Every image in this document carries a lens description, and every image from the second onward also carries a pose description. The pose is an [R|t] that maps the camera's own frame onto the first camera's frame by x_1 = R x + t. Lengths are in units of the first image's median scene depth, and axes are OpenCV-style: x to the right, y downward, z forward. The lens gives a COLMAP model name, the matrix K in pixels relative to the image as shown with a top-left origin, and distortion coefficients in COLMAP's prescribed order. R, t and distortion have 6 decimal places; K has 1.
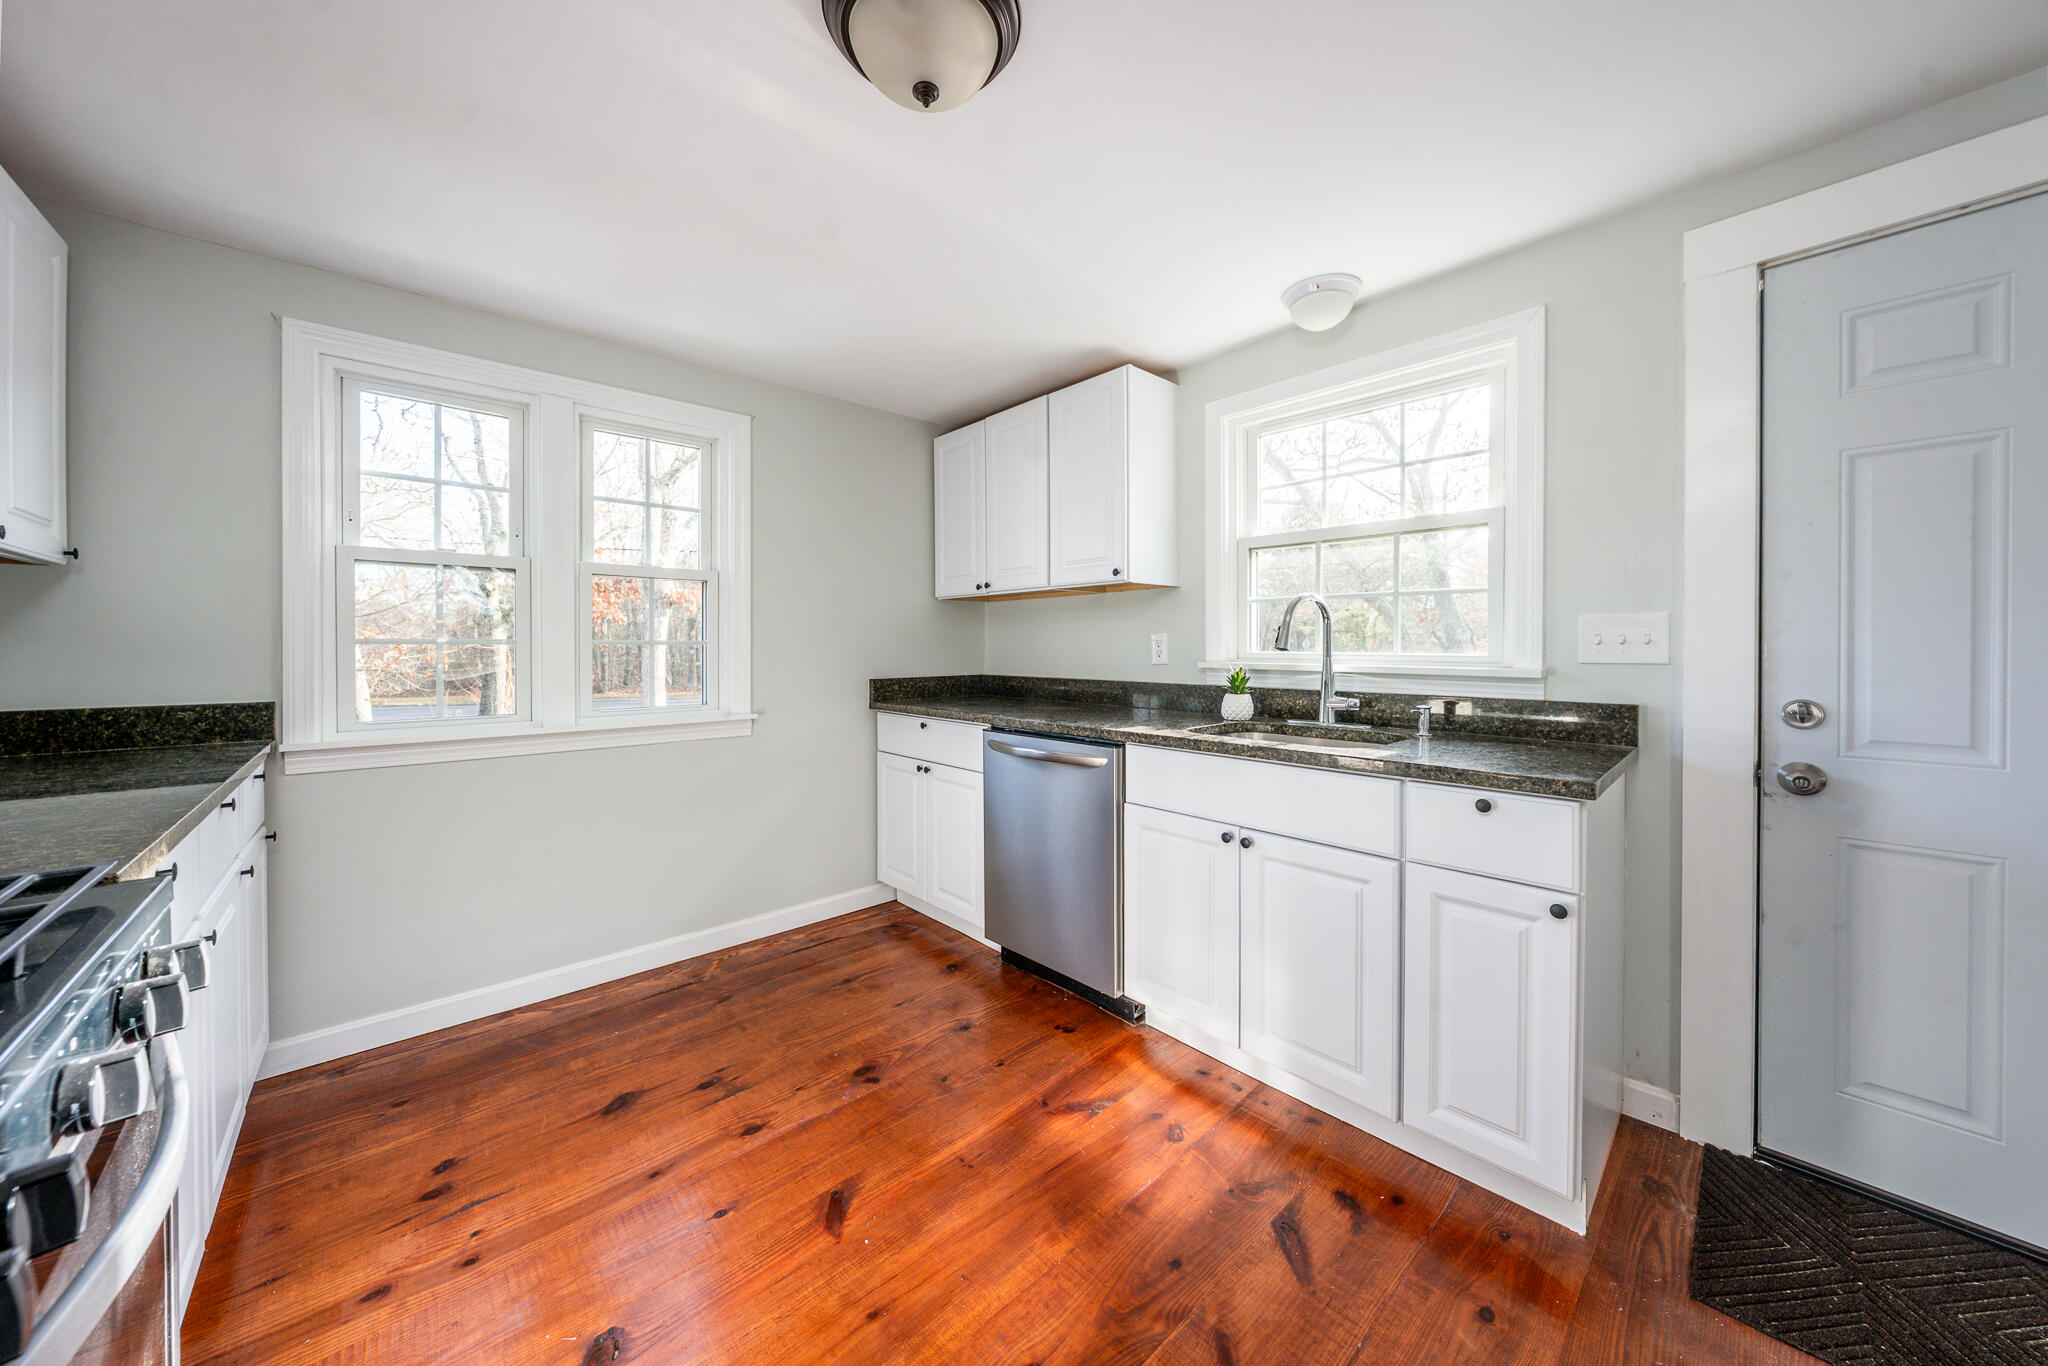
lens RADIAL K [[715.3, 0, 1020.2], [0, 715.3, 651.1], [0, 0, 1]] dist [-0.002175, -0.000306]
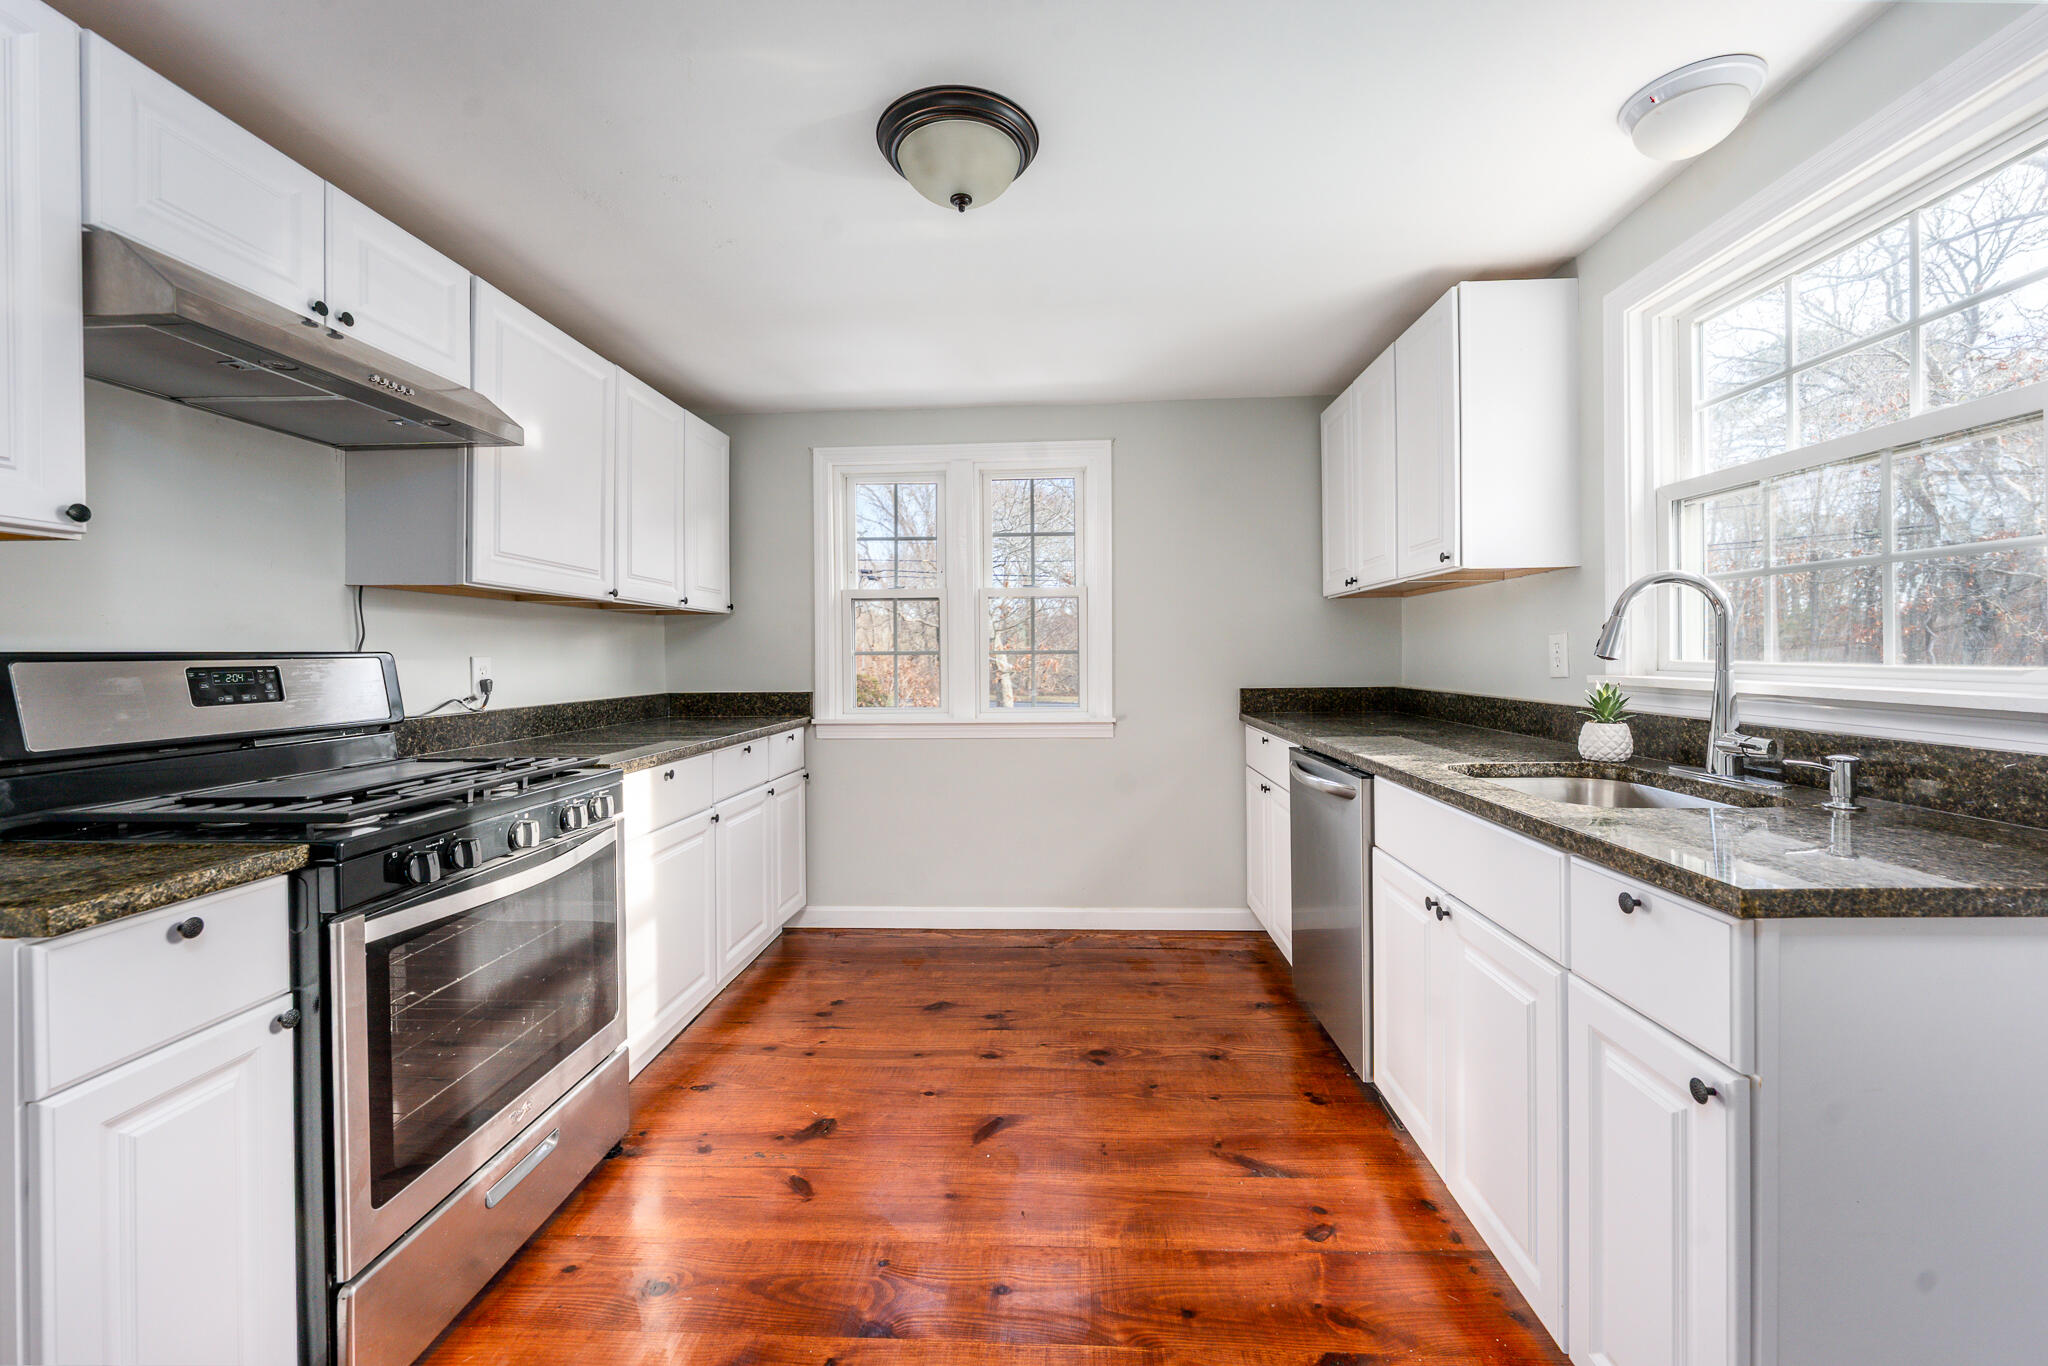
lens RADIAL K [[814.4, 0, 1004.0], [0, 814.4, 660.8], [0, 0, 1]] dist [0.000216, -0.000026]
pose [[0.689090, 0.000697, -0.724676, 0.523987], [0.003768, 0.999983, 0.004544, -0.004700], [0.724666, -0.005862, 0.689075, 0.056976]]
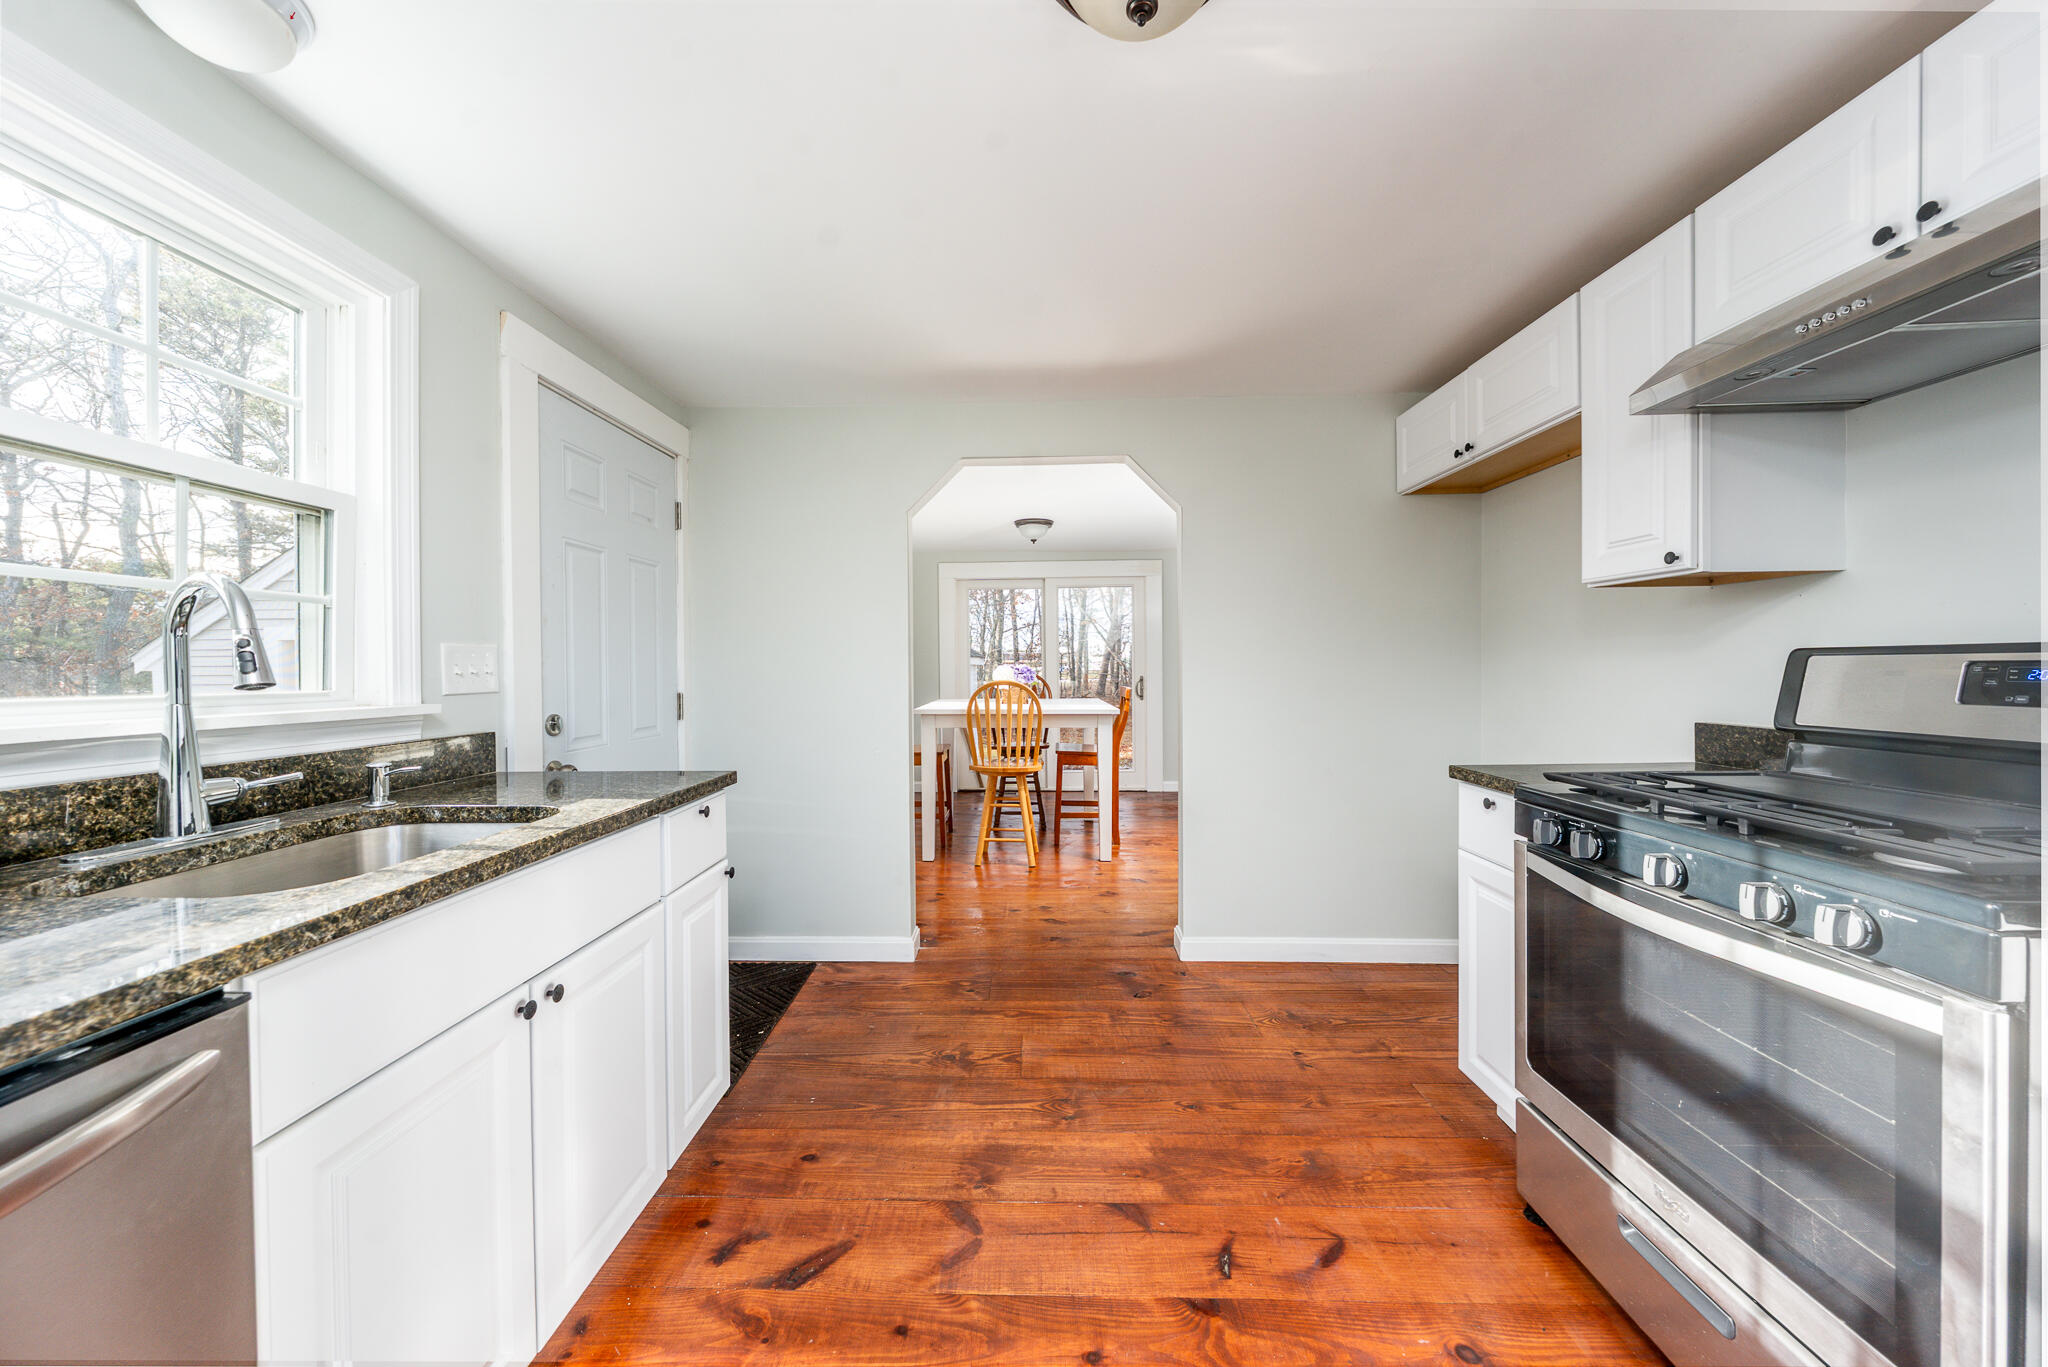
lens RADIAL K [[720.4, 0, 1024.0], [0, 720.4, 683.5], [0, 0, 1]] dist [-0.000534, -0.000063]
pose [[-0.731551, -0.005586, 0.681764, -0.341954], [0.016779, 0.999516, 0.026194, -0.008137], [-0.681581, 0.030602, -0.731103, 0.984870]]
